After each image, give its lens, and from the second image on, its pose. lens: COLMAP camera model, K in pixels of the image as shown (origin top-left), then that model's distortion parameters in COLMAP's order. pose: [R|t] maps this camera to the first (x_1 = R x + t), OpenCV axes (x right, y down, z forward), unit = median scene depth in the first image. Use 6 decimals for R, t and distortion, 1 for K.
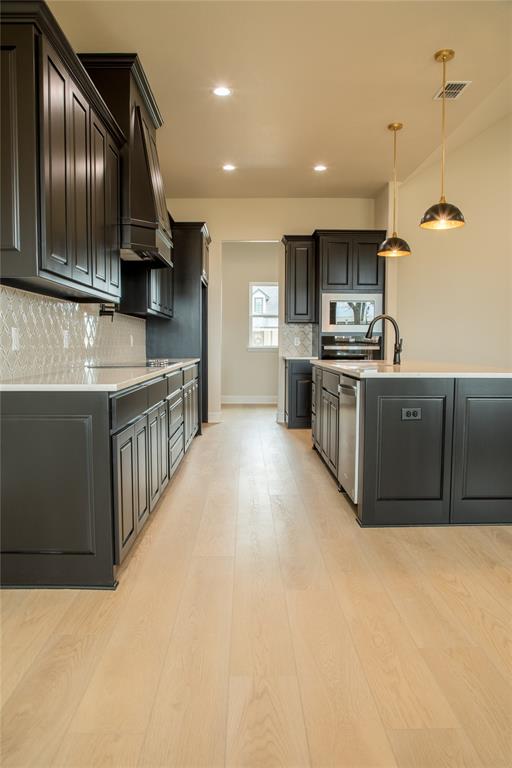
lens RADIAL K [[545.9, 0, 278.1], [0, 545.9, 384.7], [0, 0, 1]] dist [-0.066375, 0.046056]
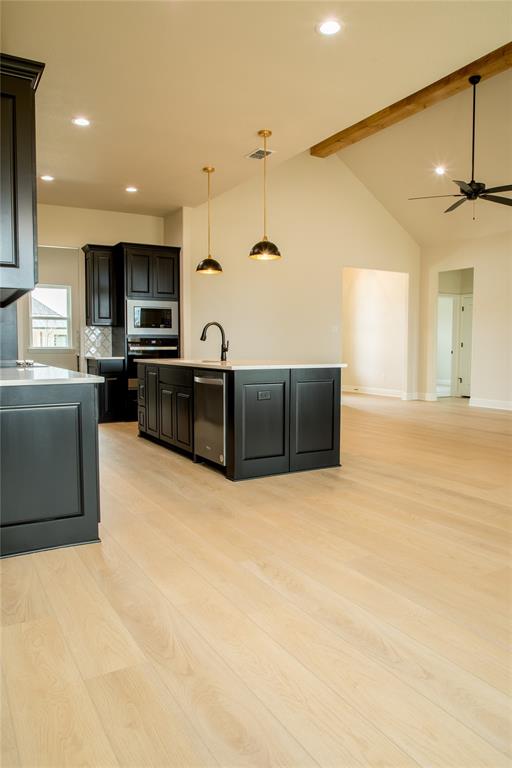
lens RADIAL K [[545.9, 0, 279.0], [0, 545.9, 383.5], [0, 0, 1]] dist [-0.066375, 0.046056]
pose [[0.862665, -0.036324, 0.504470, -0.342786], [0.037296, 0.999271, 0.008174, 0.010749], [-0.504399, 0.011764, 0.863390, -0.181834]]
